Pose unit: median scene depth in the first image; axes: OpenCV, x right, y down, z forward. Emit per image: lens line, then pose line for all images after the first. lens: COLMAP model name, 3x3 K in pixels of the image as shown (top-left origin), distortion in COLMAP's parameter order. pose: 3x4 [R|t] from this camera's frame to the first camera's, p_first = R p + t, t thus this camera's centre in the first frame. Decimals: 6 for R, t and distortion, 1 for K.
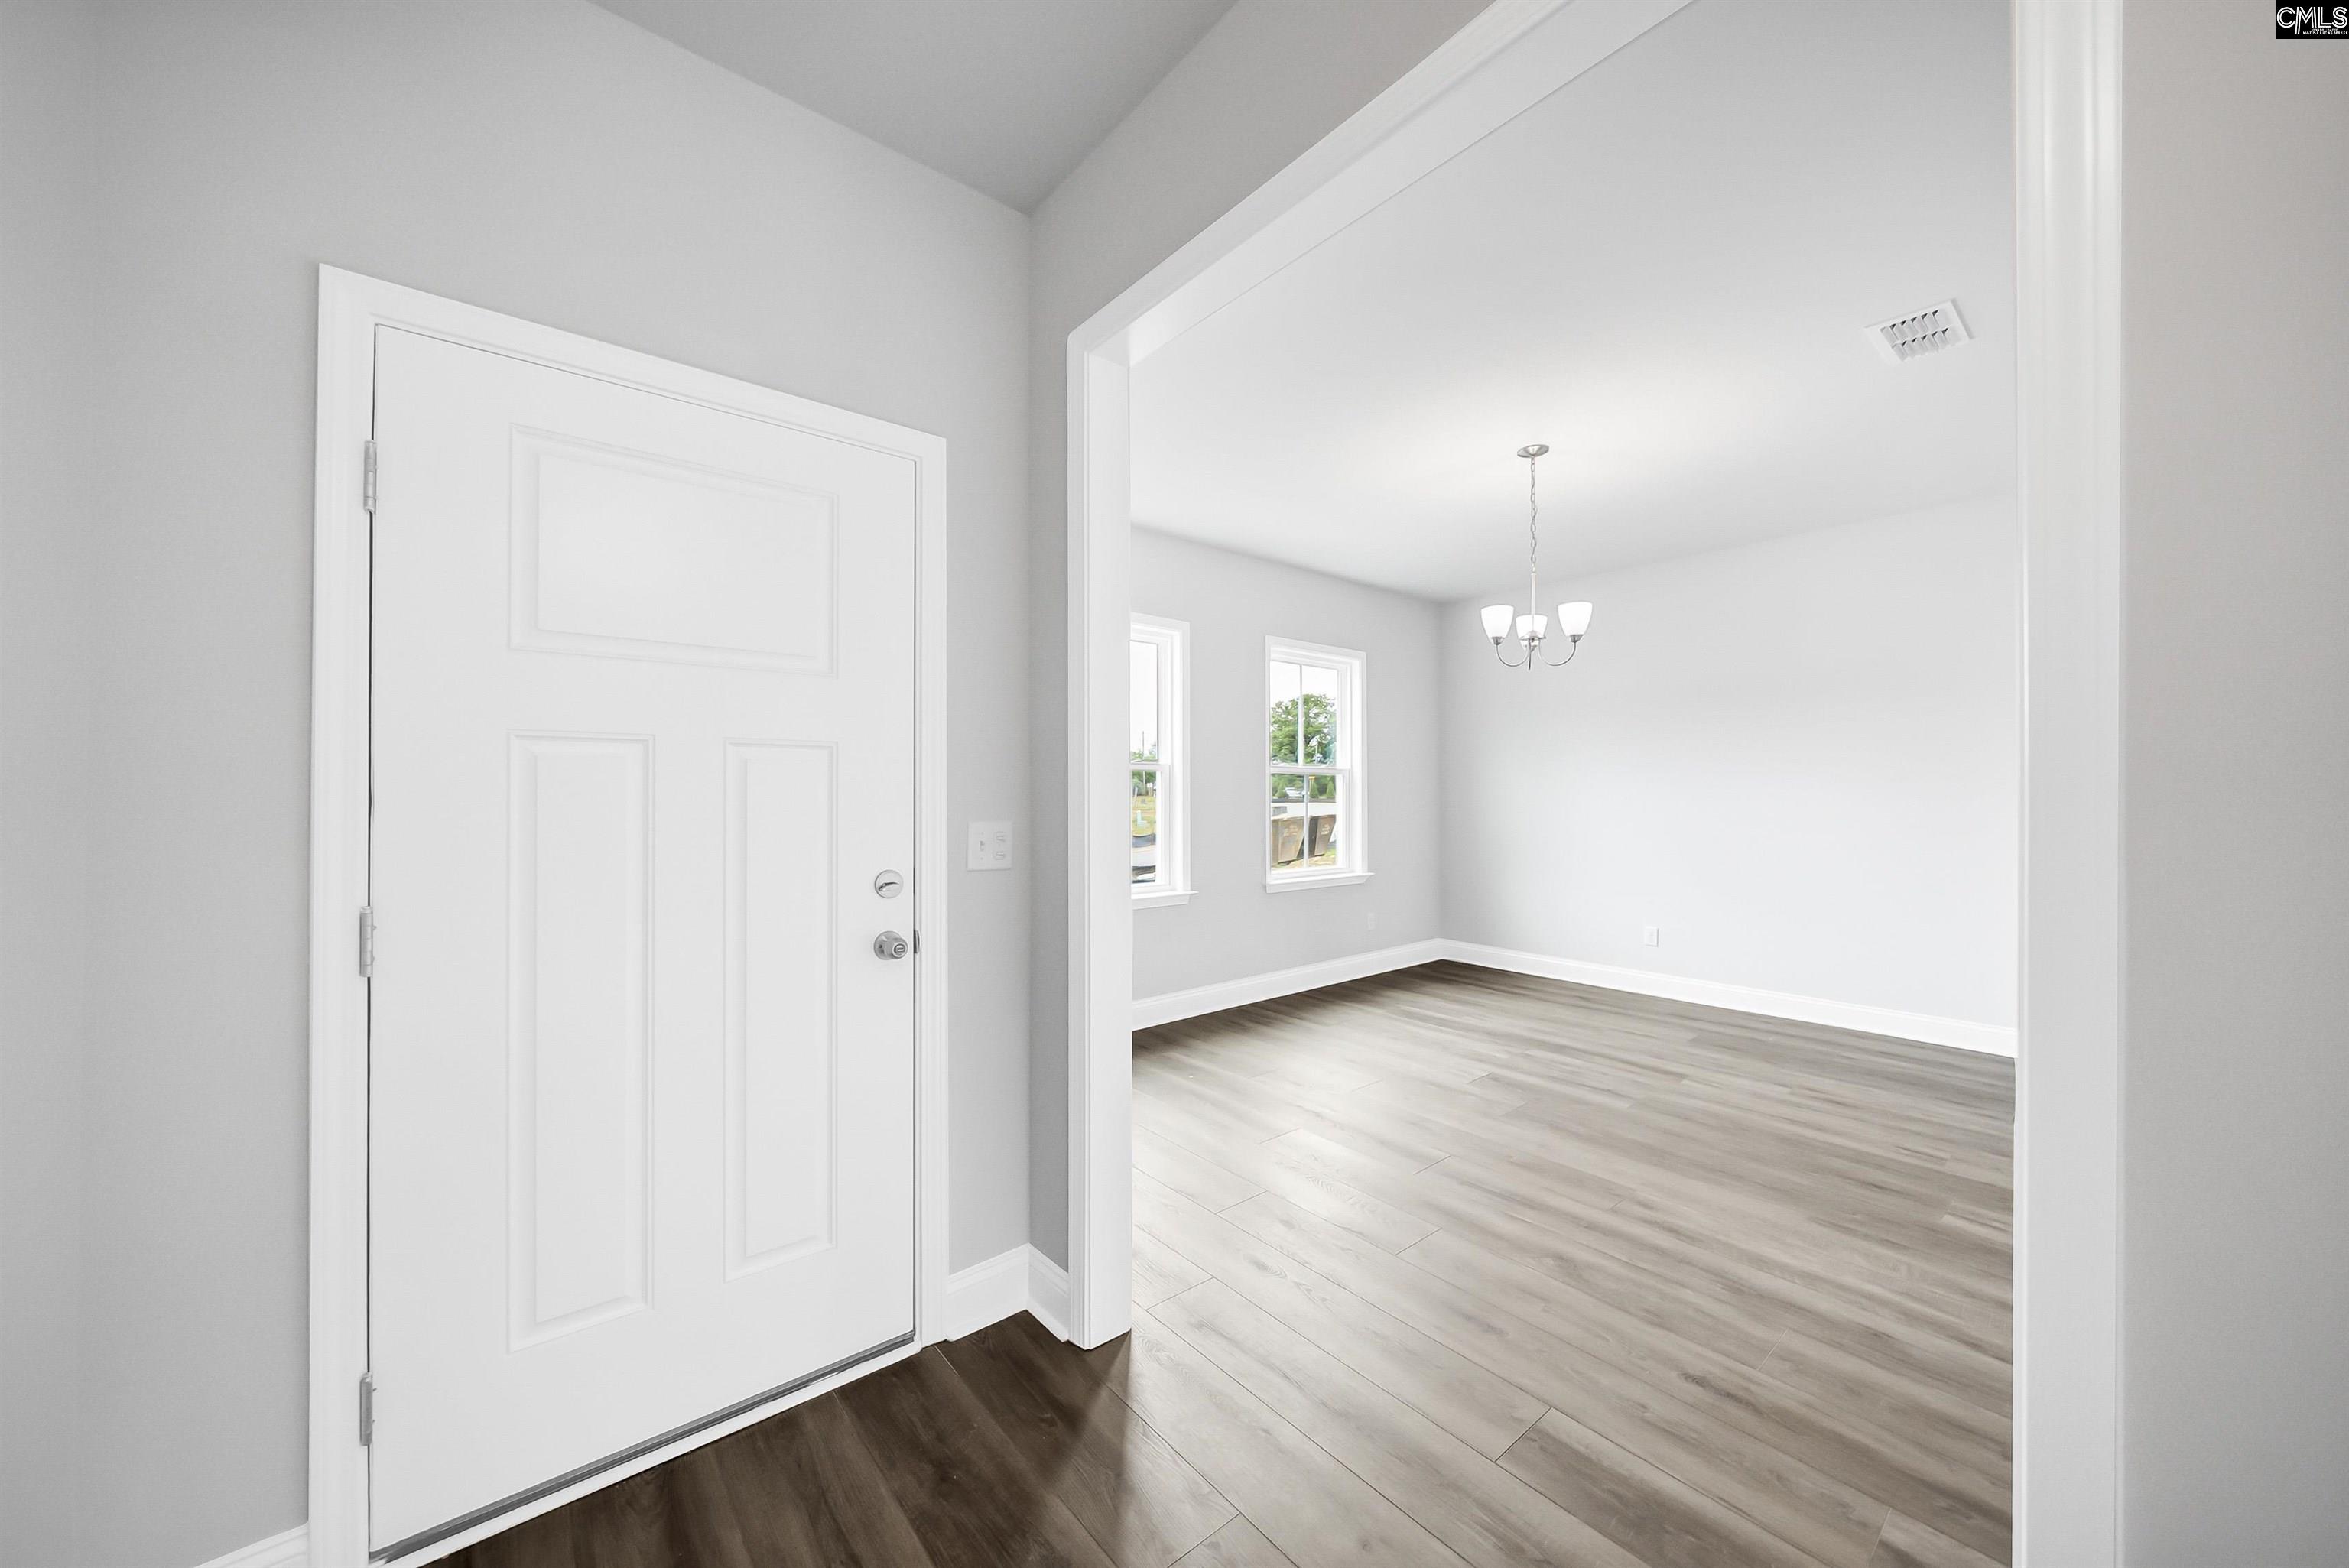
lens RADIAL K [[827.0, 0, 1106.4], [0, 827.0, 786.4], [0, 0, 1]] dist [-0.000542, -0.000035]
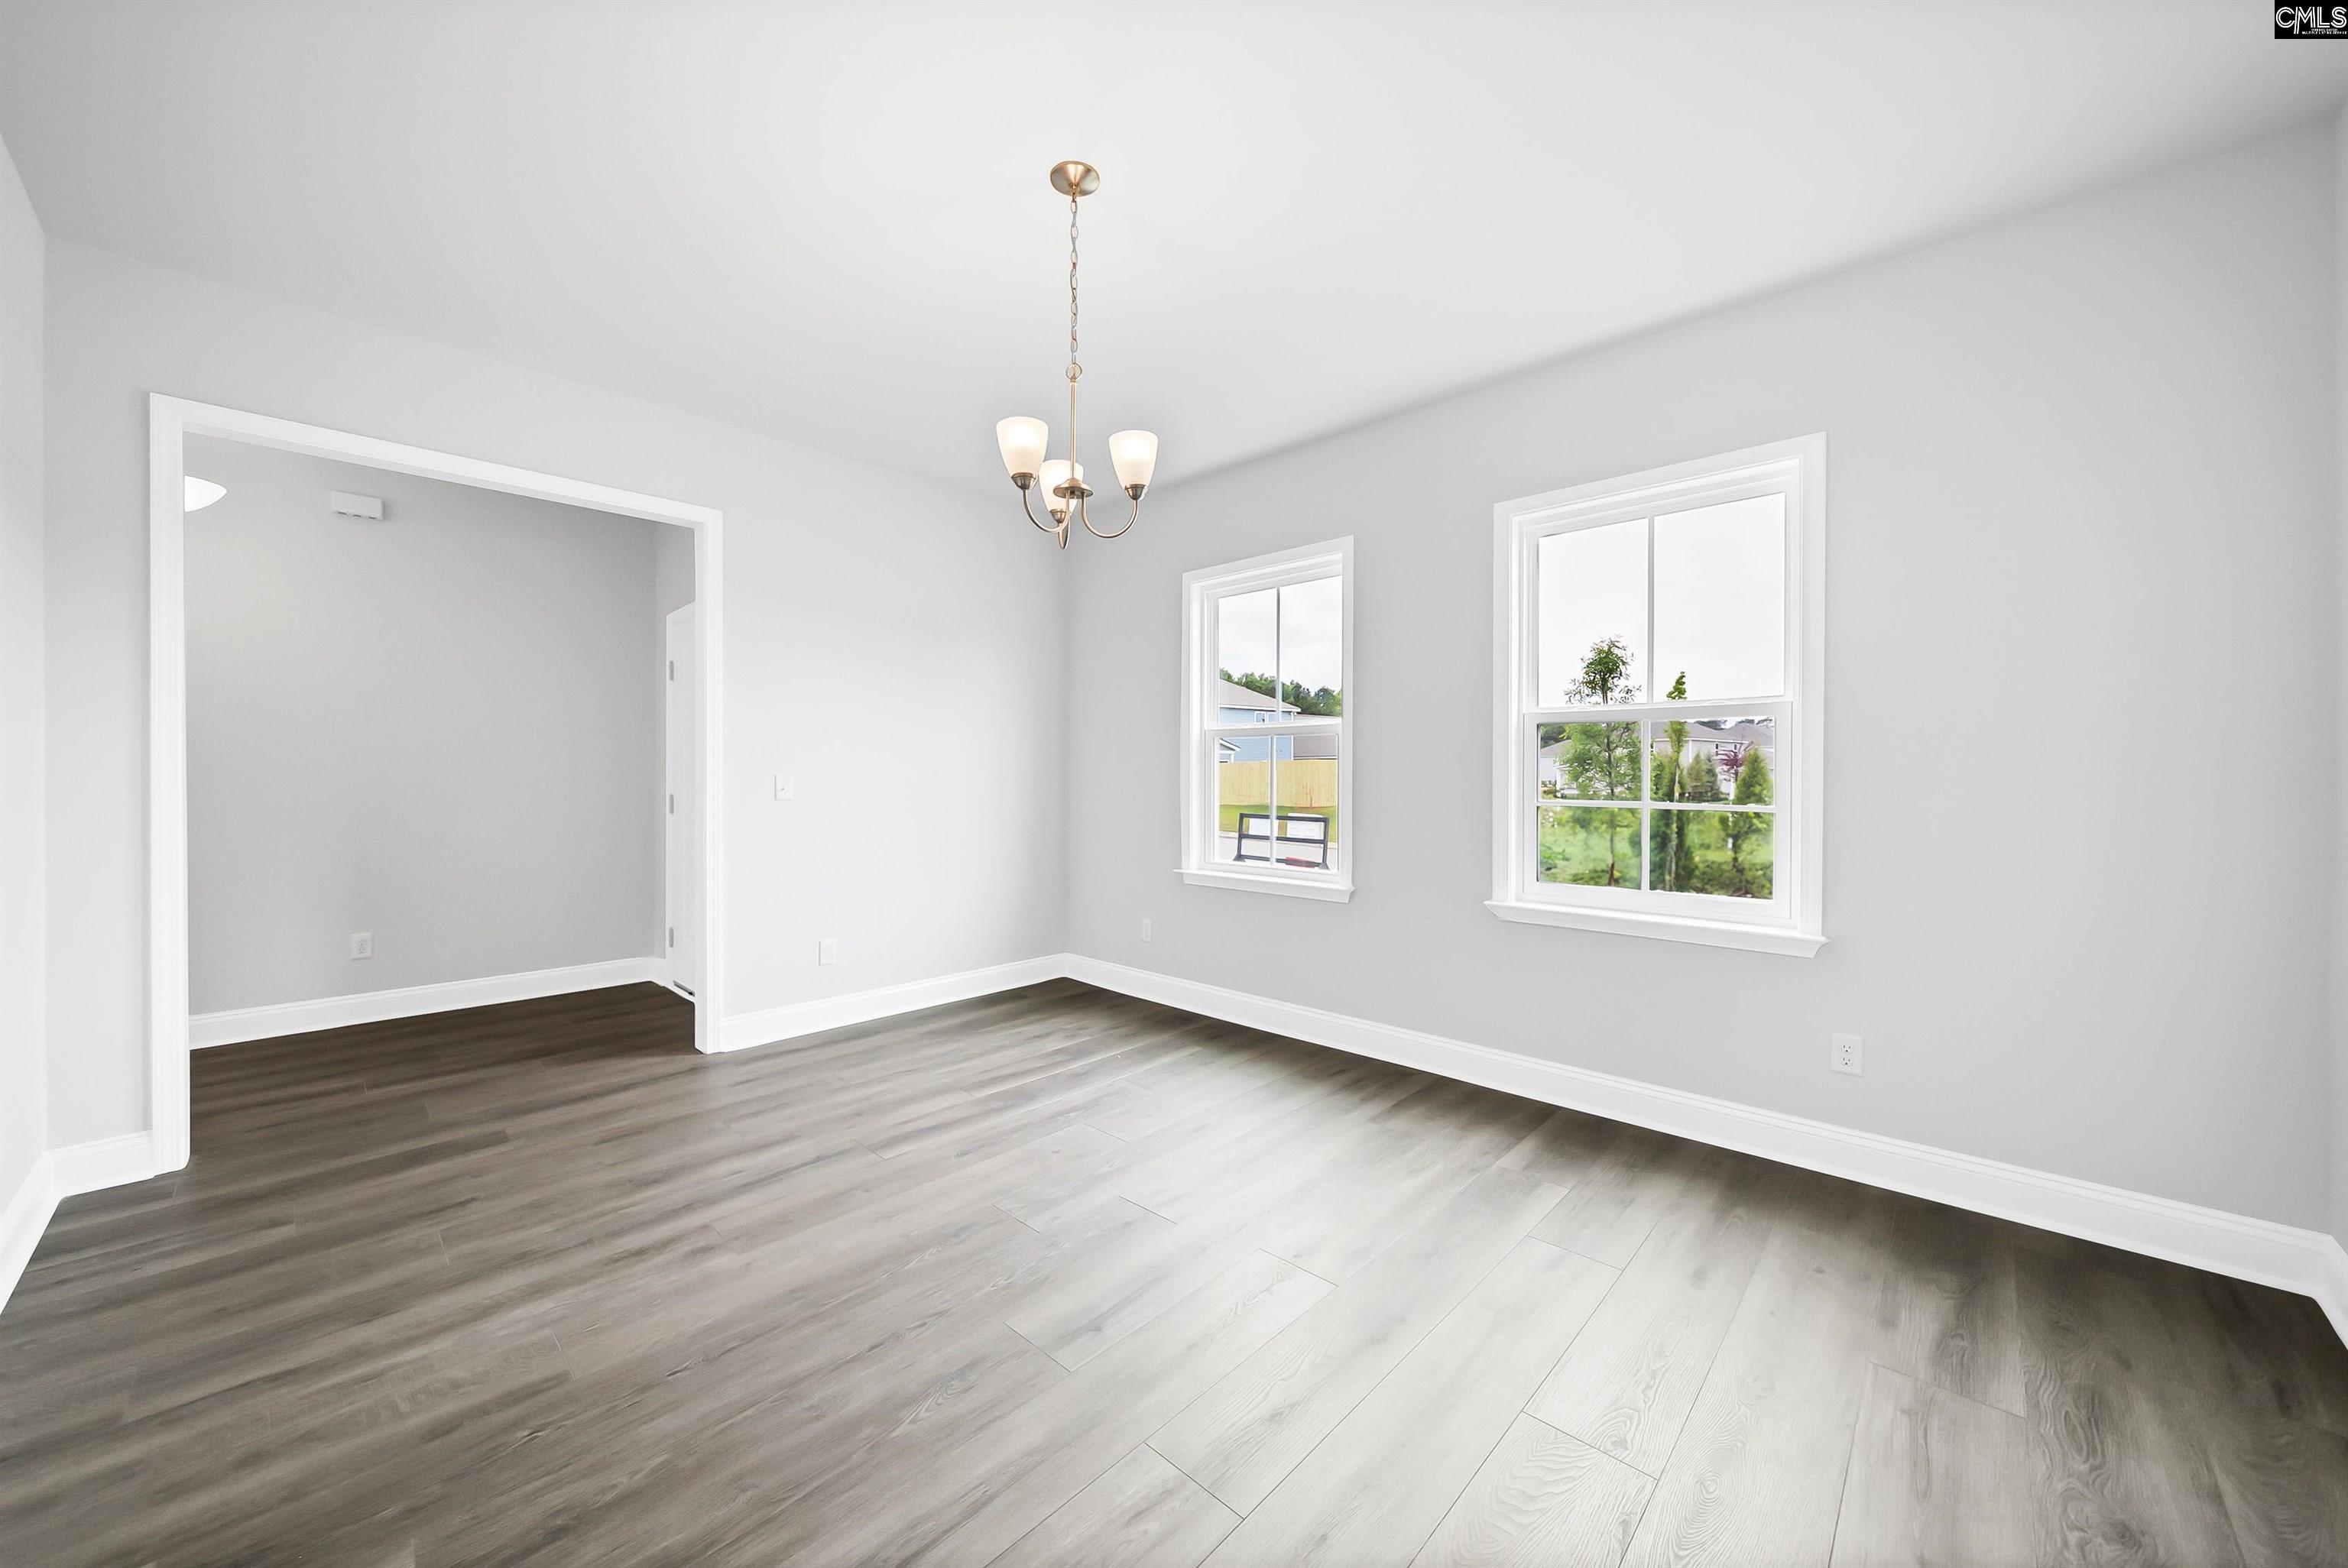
lens RADIAL K [[809.3, 0, 1174.0], [0, 809.3, 784.0], [0, 0, 1]] dist [-0.009489, -0.000142]
pose [[0.178095, 0.005522, -0.983998, 1.041902], [0.002016, 0.999980, 0.005977, 0.032578], [0.984011, -0.003048, 0.178081, 0.910950]]
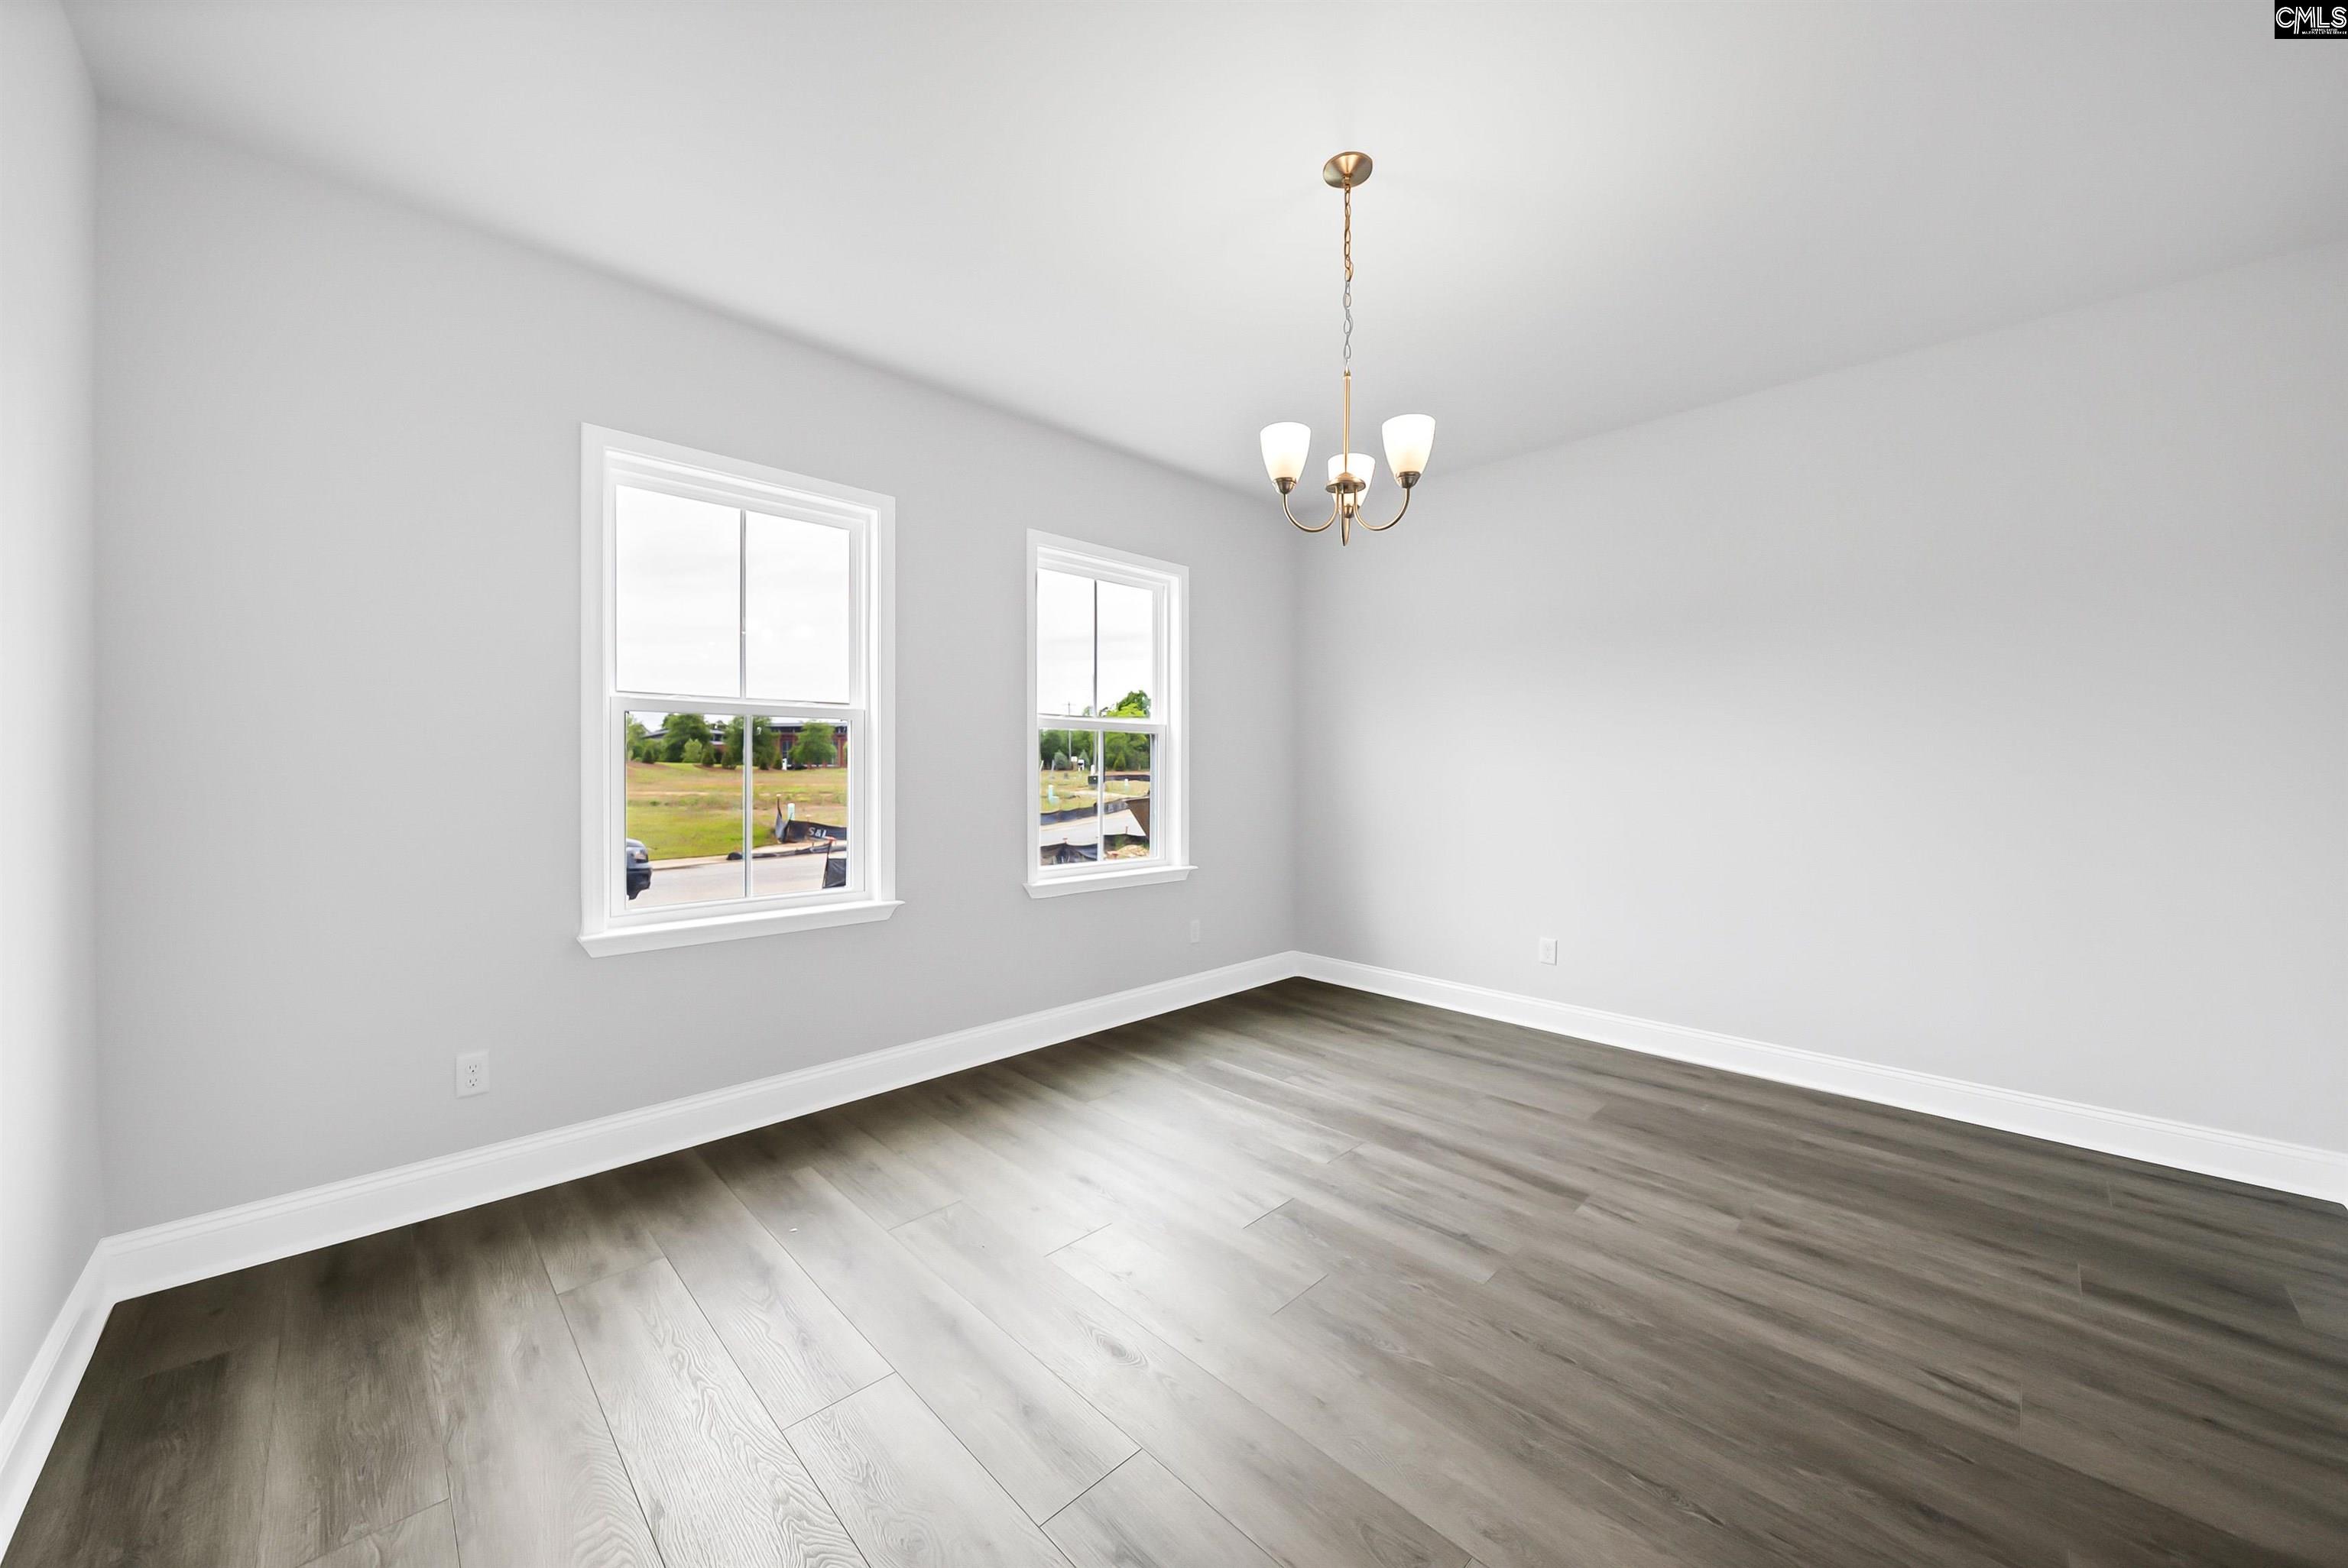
lens RADIAL K [[855.5, 0, 1124.6], [0, 855.5, 775.7], [0, 0, 1]] dist [0.000444, 0.000017]
pose [[0.994863, 0.000943, 0.101228, 0.279159], [-0.002703, 0.999848, 0.017248, 0.016409], [-0.101197, -0.017433, 0.994714, 0.381840]]
